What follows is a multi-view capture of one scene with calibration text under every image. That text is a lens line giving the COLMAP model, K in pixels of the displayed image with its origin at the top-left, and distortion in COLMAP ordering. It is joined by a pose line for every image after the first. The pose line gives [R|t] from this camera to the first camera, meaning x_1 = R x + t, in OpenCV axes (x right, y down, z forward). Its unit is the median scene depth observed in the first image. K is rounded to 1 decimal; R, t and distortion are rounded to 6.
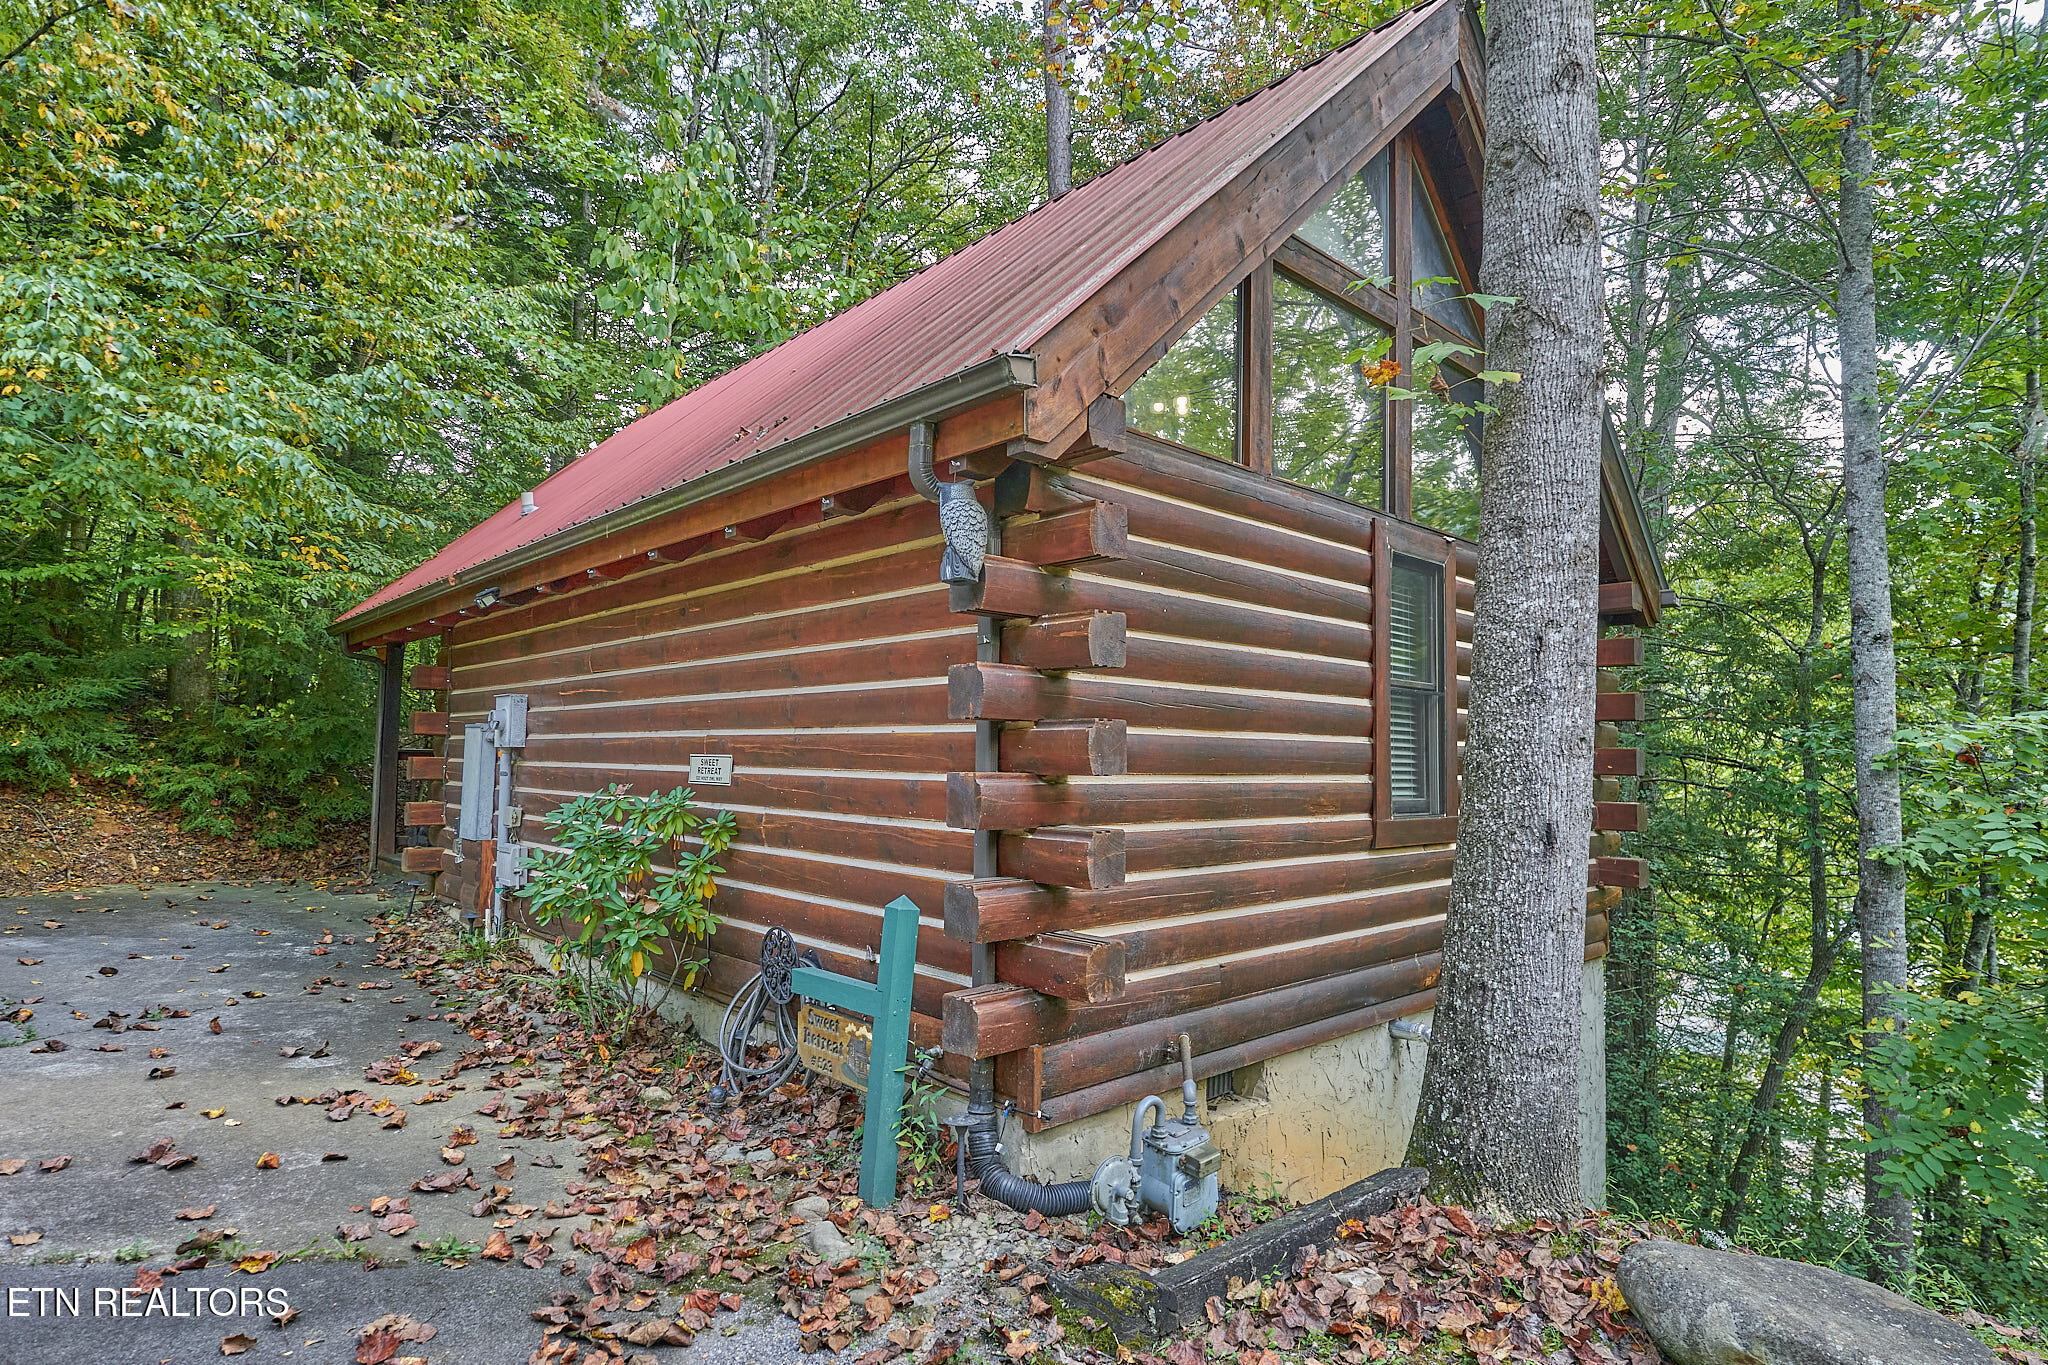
lens RADIAL K [[1069.7, 0, 1025.8], [0, 1069.7, 698.6], [0, 0, 1]] dist [-0.000104, -0.000085]
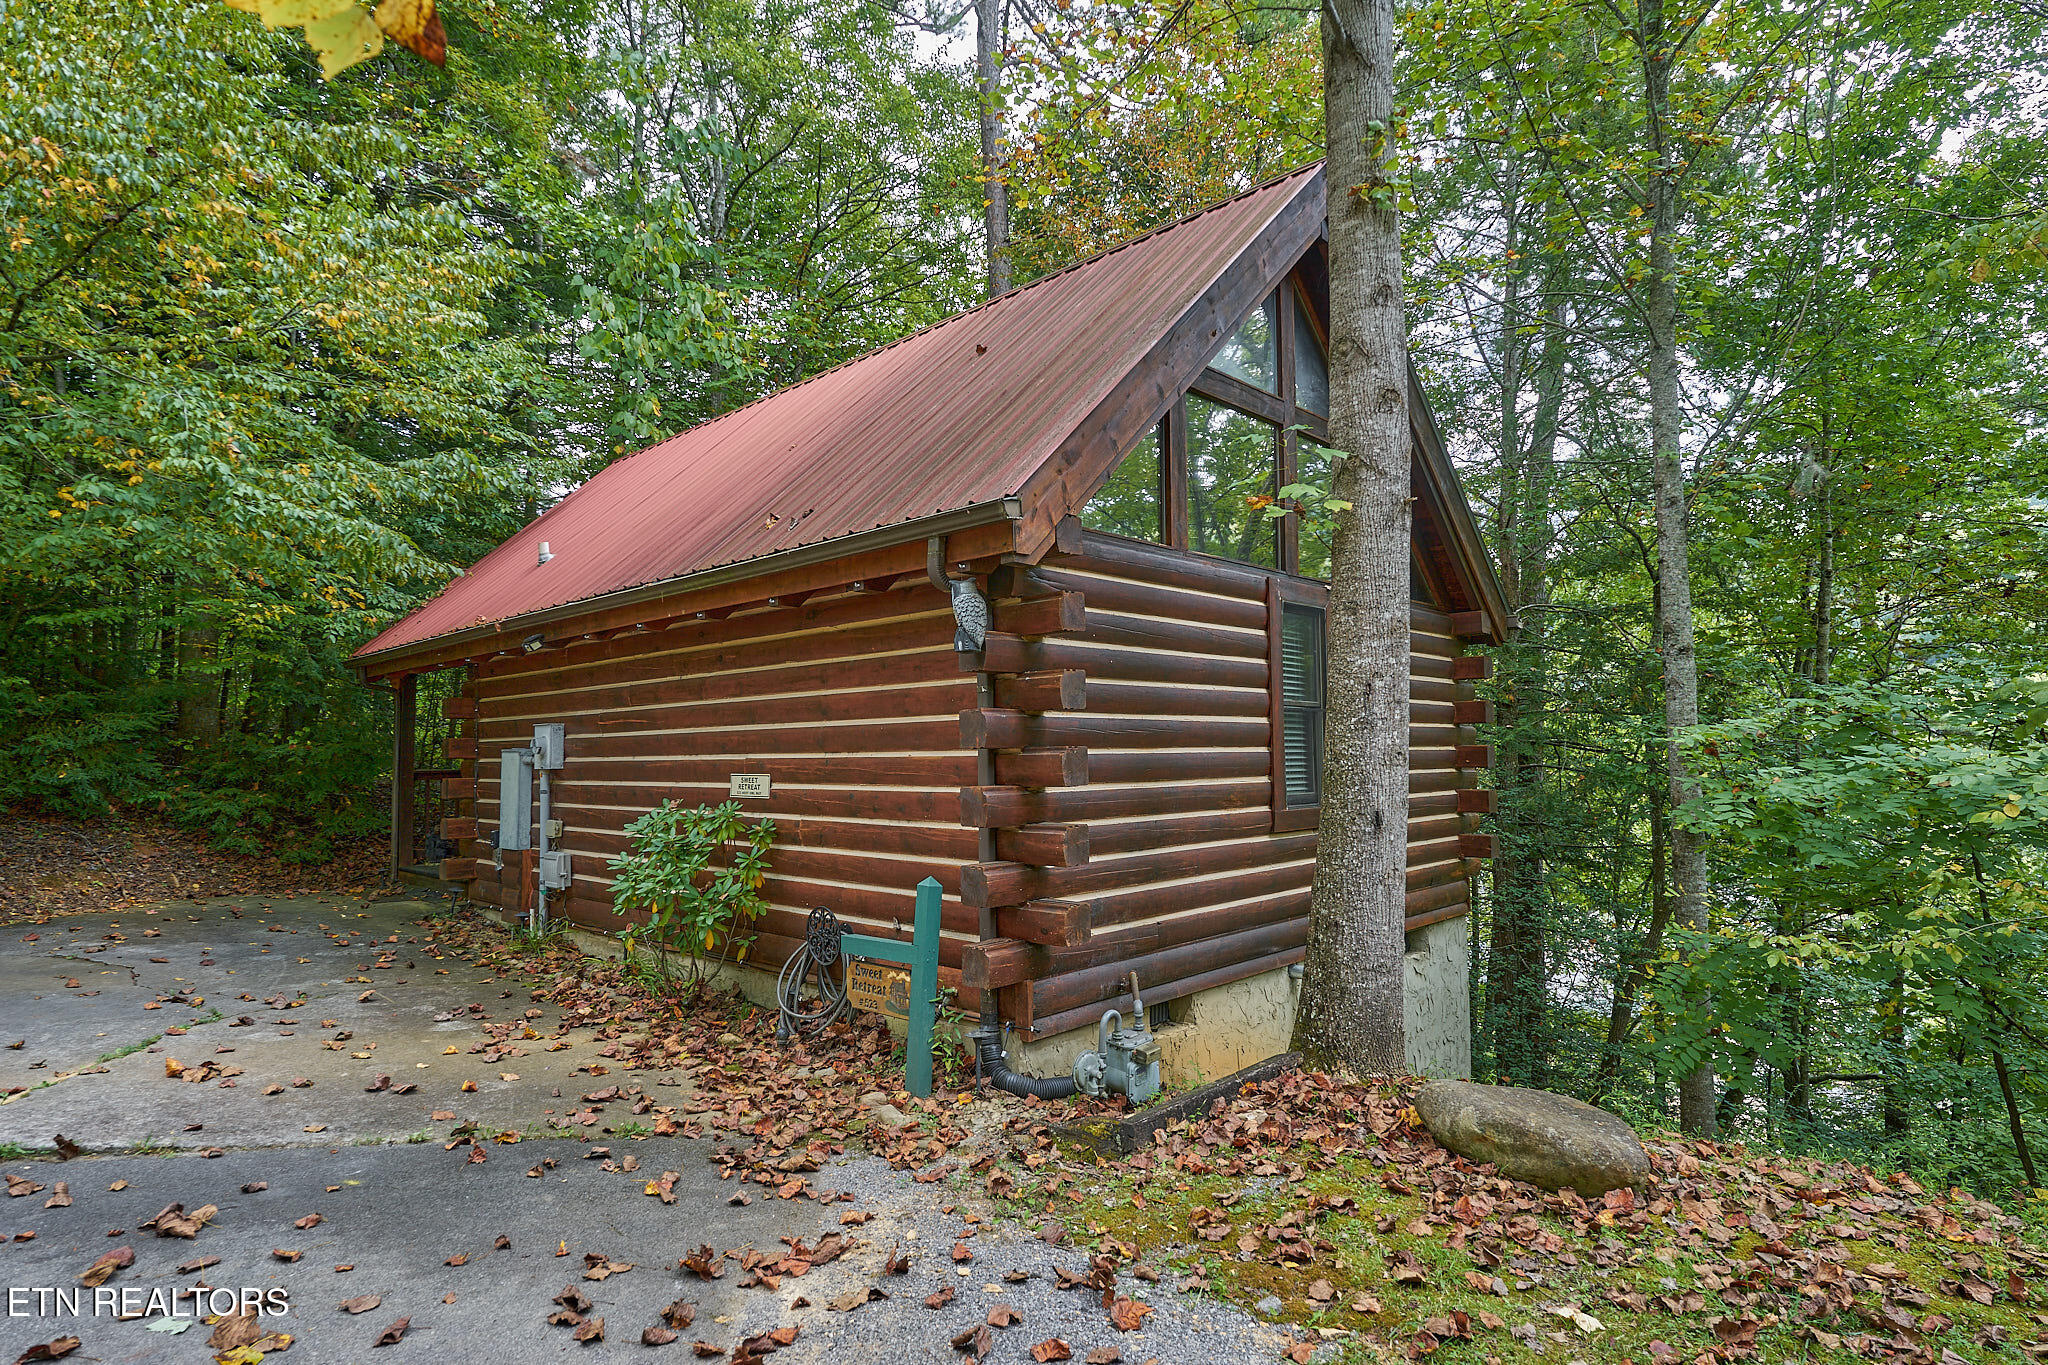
lens RADIAL K [[1067.0, 0, 1027.6], [0, 1067.0, 698.0], [0, 0, 1]] dist [-0.000581, -0.001975]
pose [[0.997797, -0.023148, 0.062177, -0.058472], [0.022929, 0.999728, 0.004240, -0.042642], [-0.062258, -0.002805, 0.998056, -0.328047]]
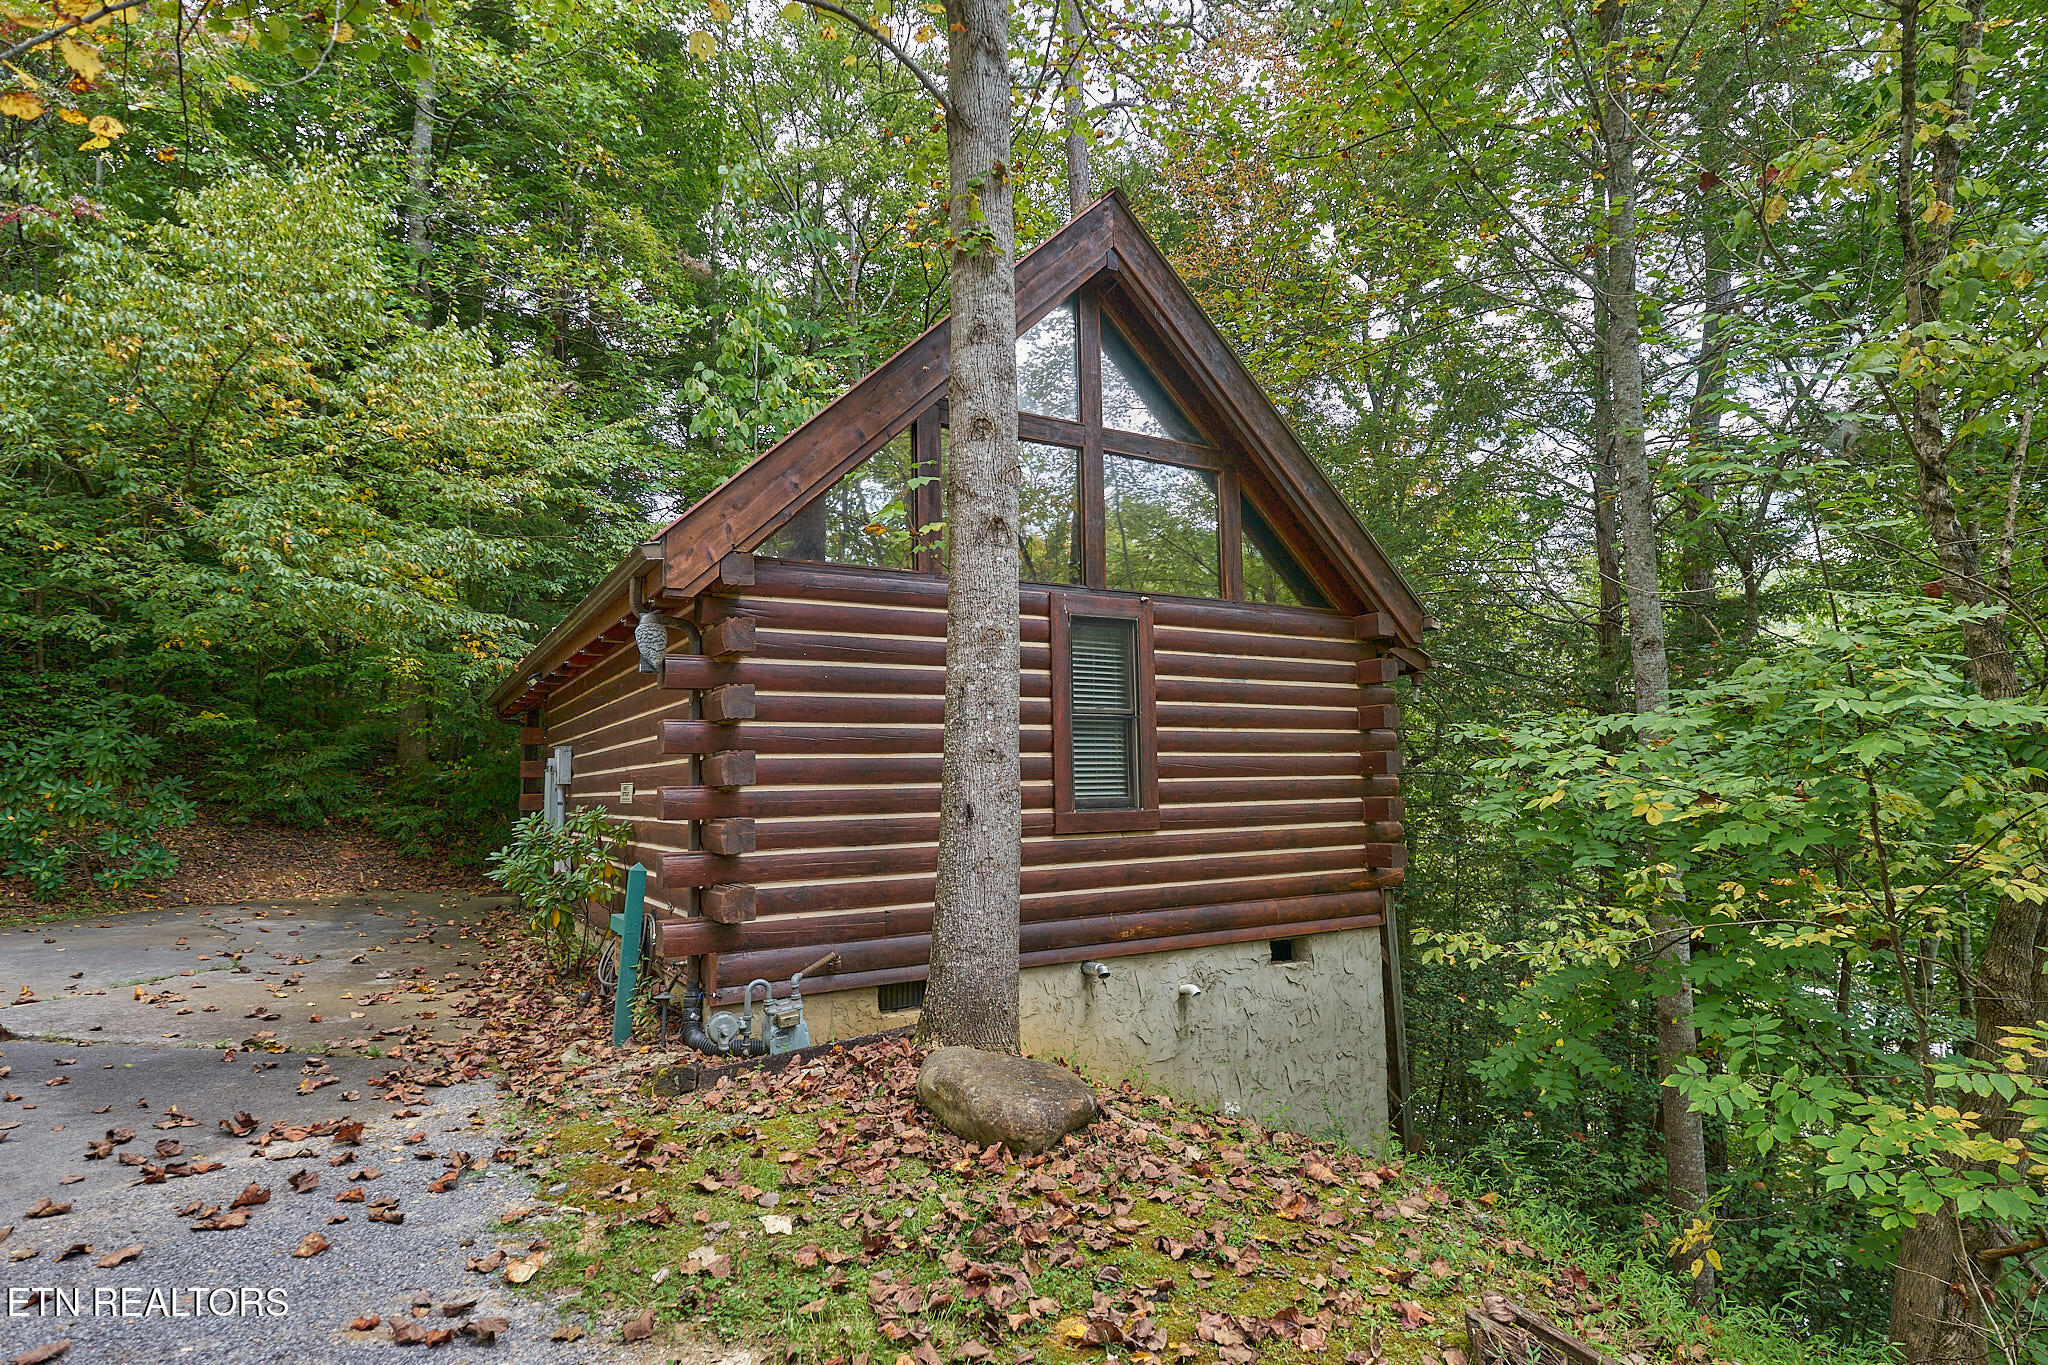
lens RADIAL K [[1067.0, 0, 1027.6], [0, 1067.0, 698.0], [0, 0, 1]] dist [-0.000581, -0.001975]
pose [[0.977700, -0.052508, -0.203336, 0.694981], [0.047191, 0.998408, -0.030910, 0.008583], [0.204636, 0.020625, 0.978621, -0.416729]]
